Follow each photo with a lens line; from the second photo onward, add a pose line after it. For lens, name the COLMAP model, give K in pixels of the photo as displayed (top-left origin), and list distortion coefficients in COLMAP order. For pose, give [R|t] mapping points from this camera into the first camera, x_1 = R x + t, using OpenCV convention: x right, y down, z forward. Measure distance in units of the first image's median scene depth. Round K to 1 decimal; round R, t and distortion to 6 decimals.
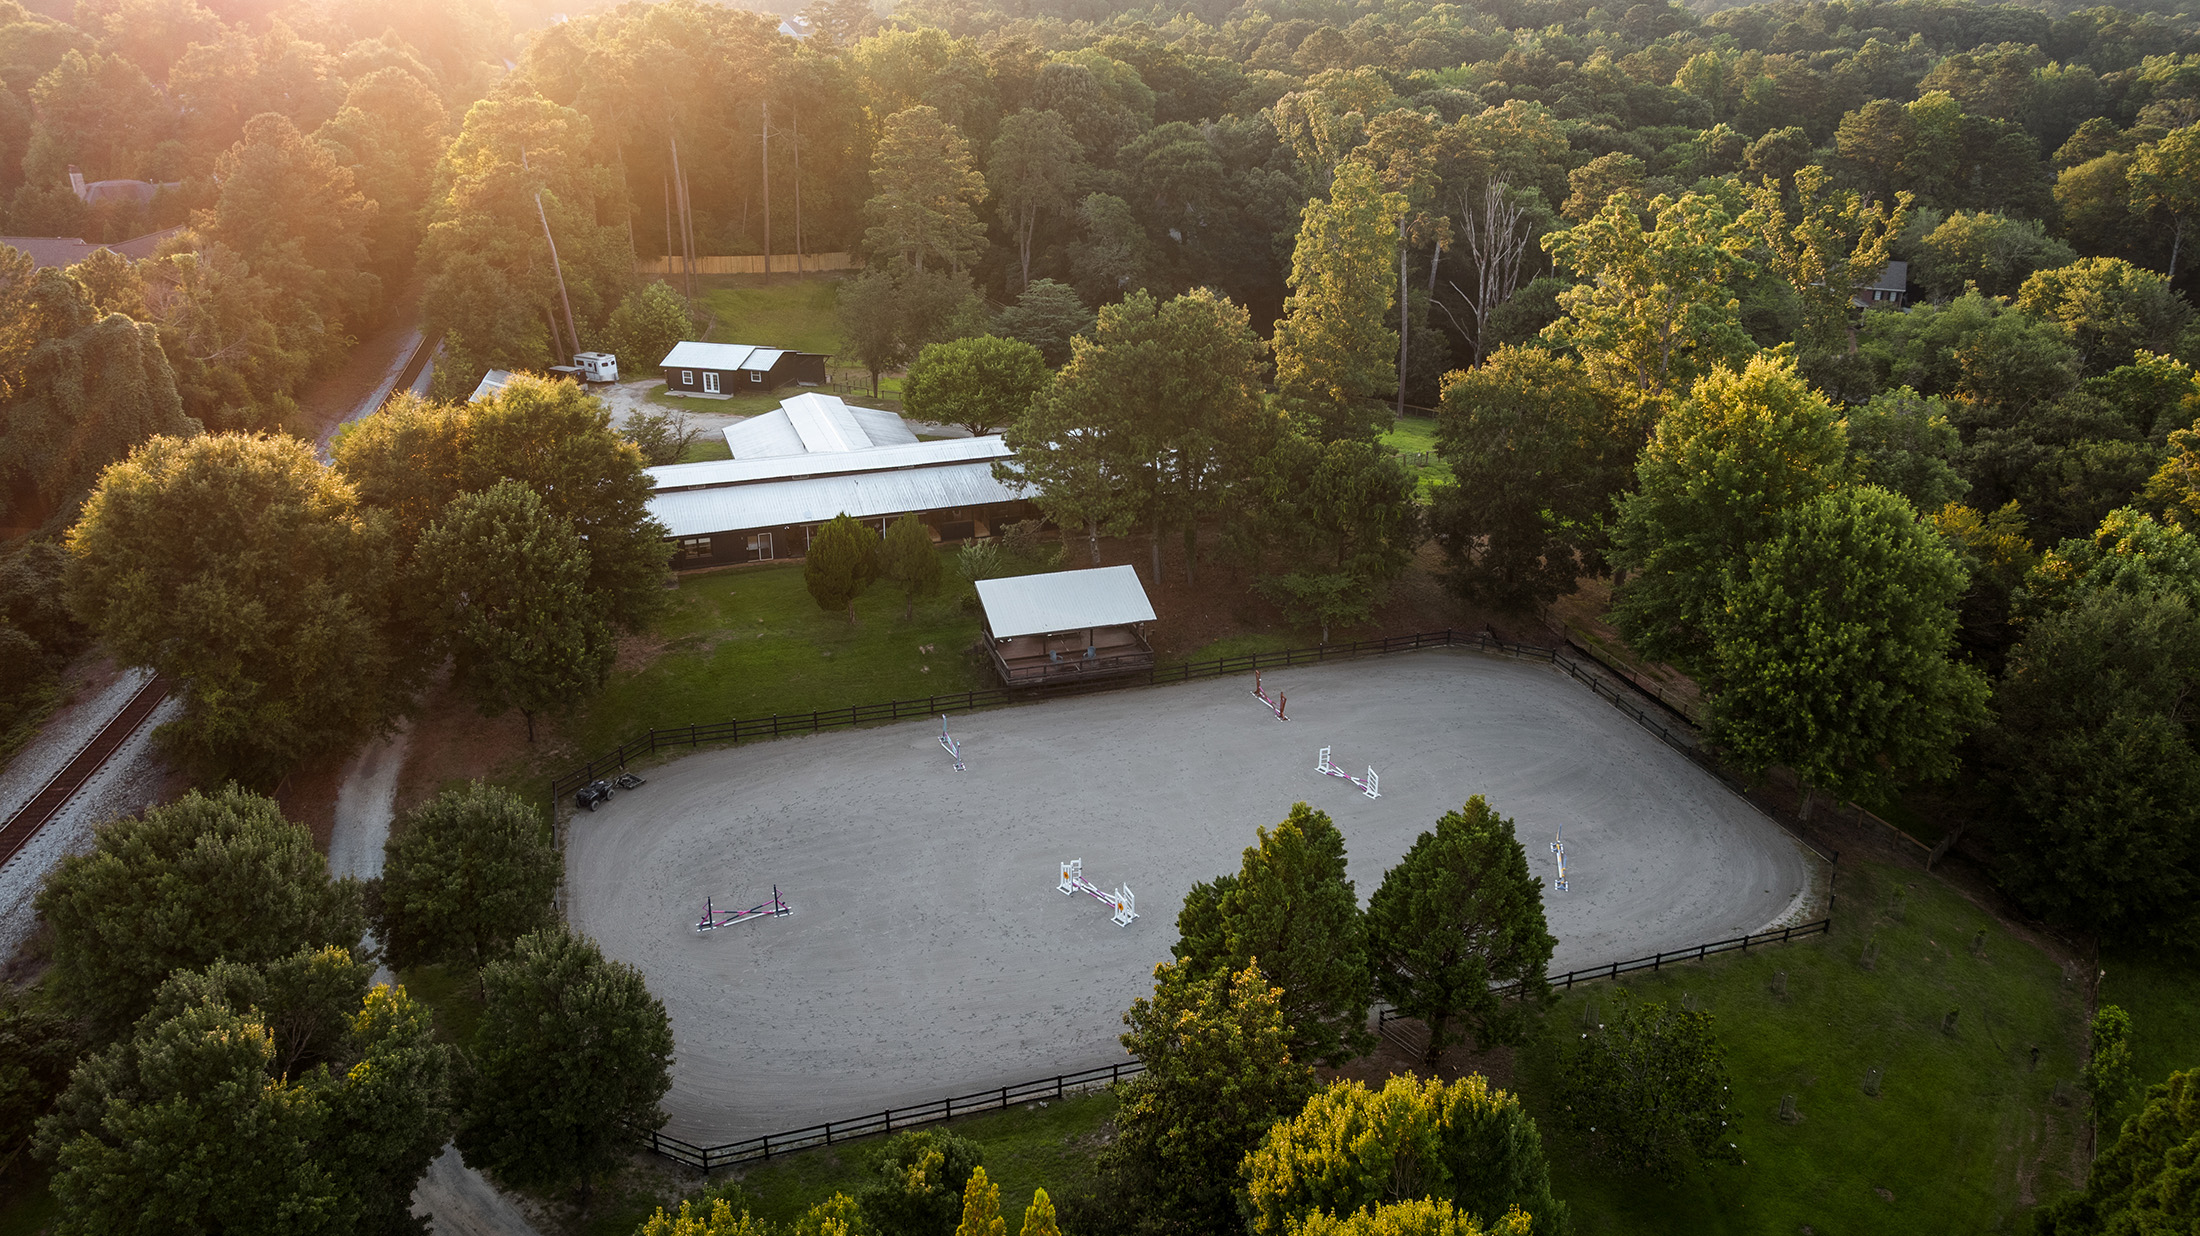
lens RADIAL K [[1593.0, 0, 1111.9], [0, 1593.0, 611.0], [0, 0, 1]] dist [-0.031184, 0.010085]
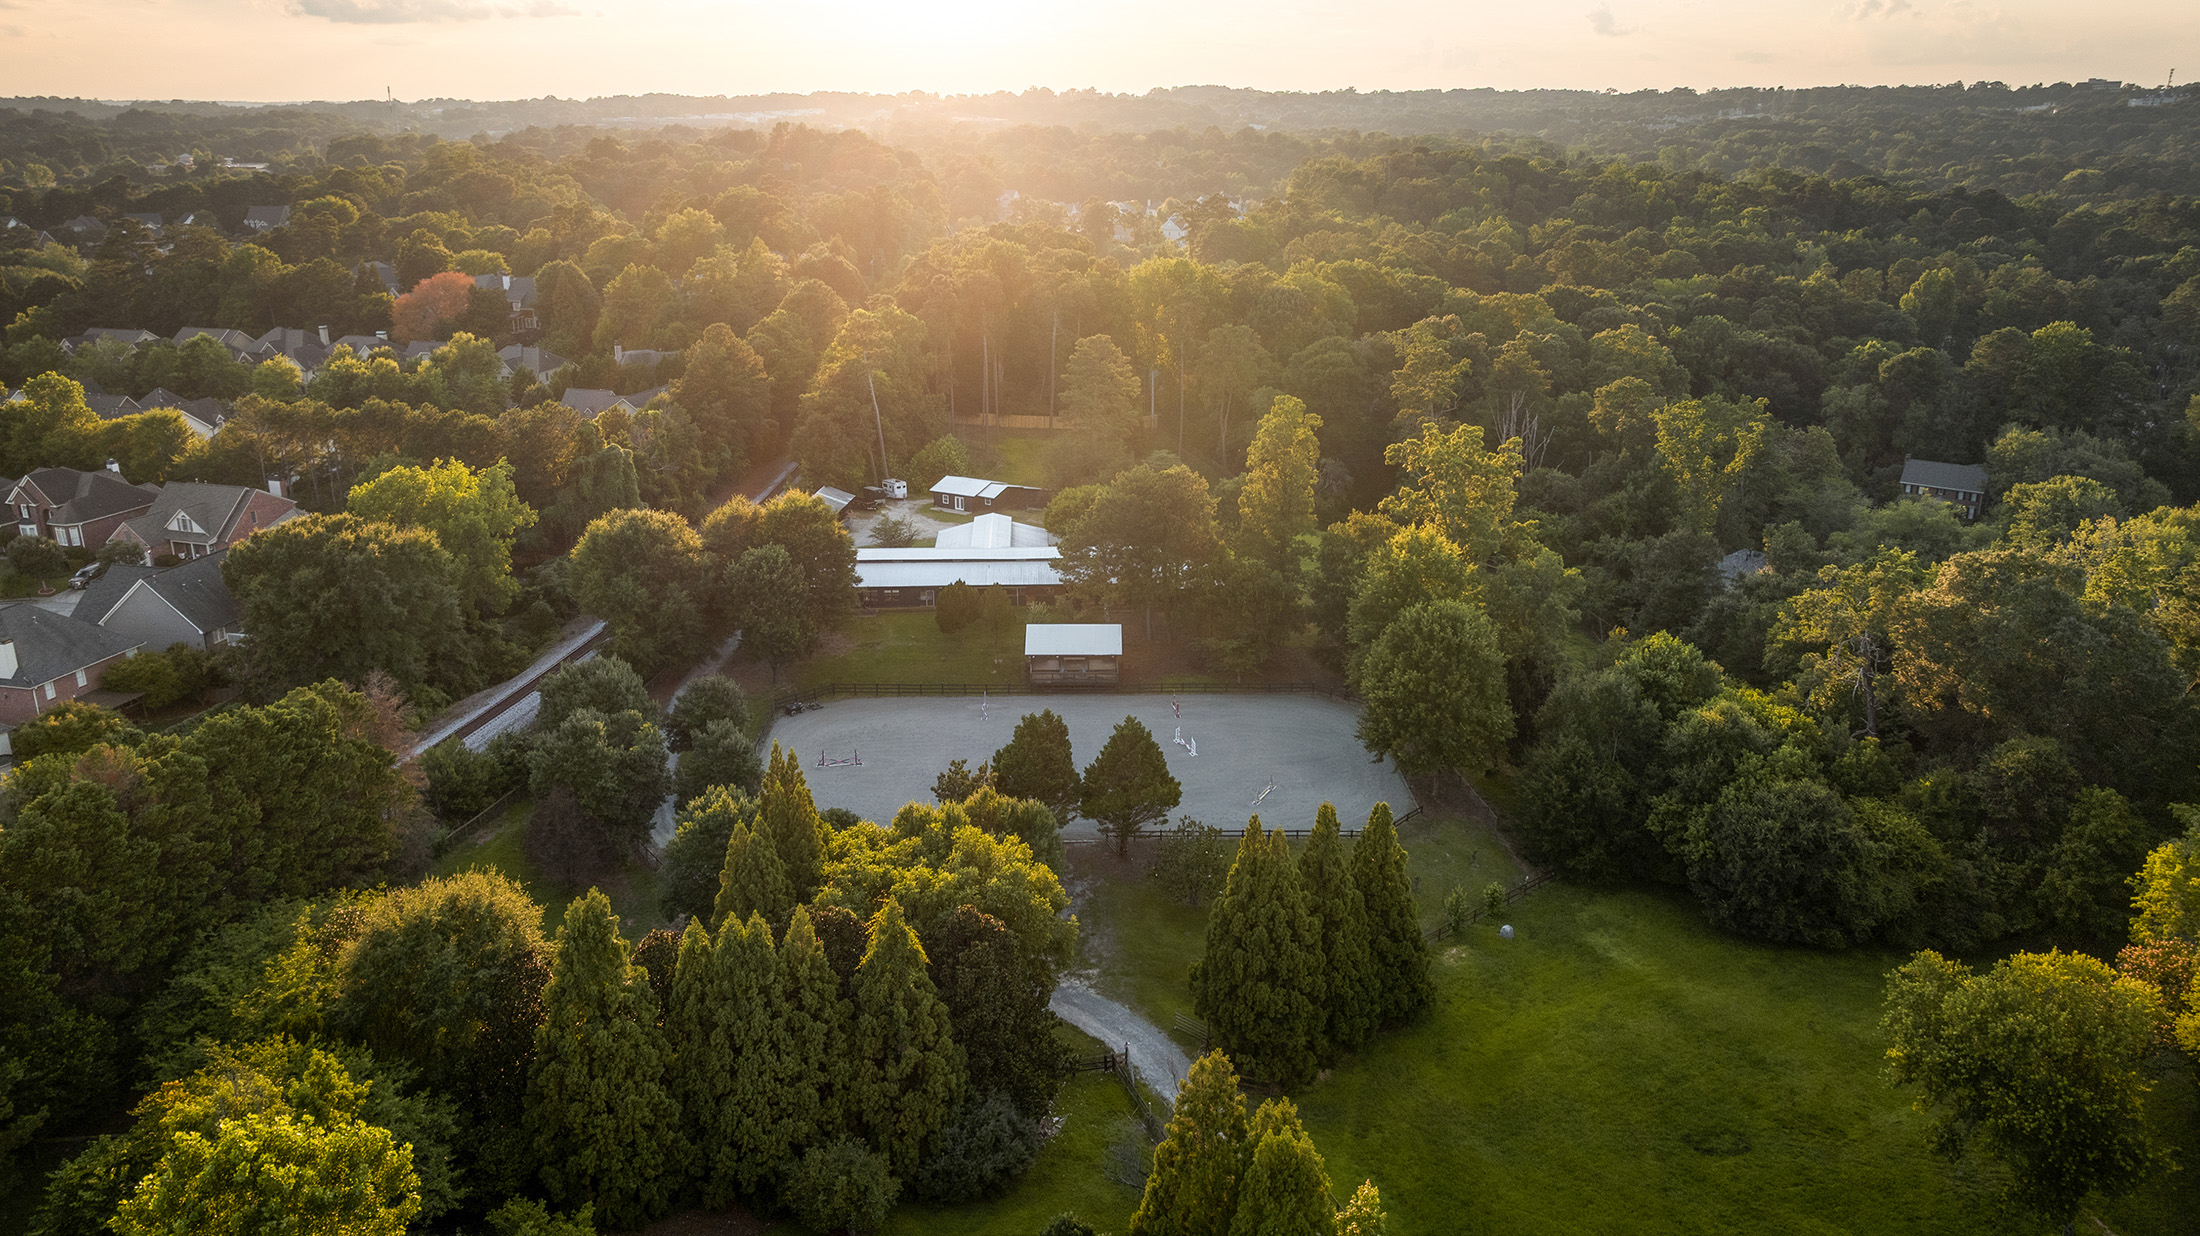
lens RADIAL K [[1593.0, 0, 1093.4], [0, 1593.0, 620.3], [0, 0, 1]] dist [-0.031184, 0.010085]
pose [[0.956025, 0.084690, -0.280792, 0.458842], [-0.106784, 0.992200, -0.064313, 0.078833], [0.273156, 0.091469, 0.957611, -0.629429]]
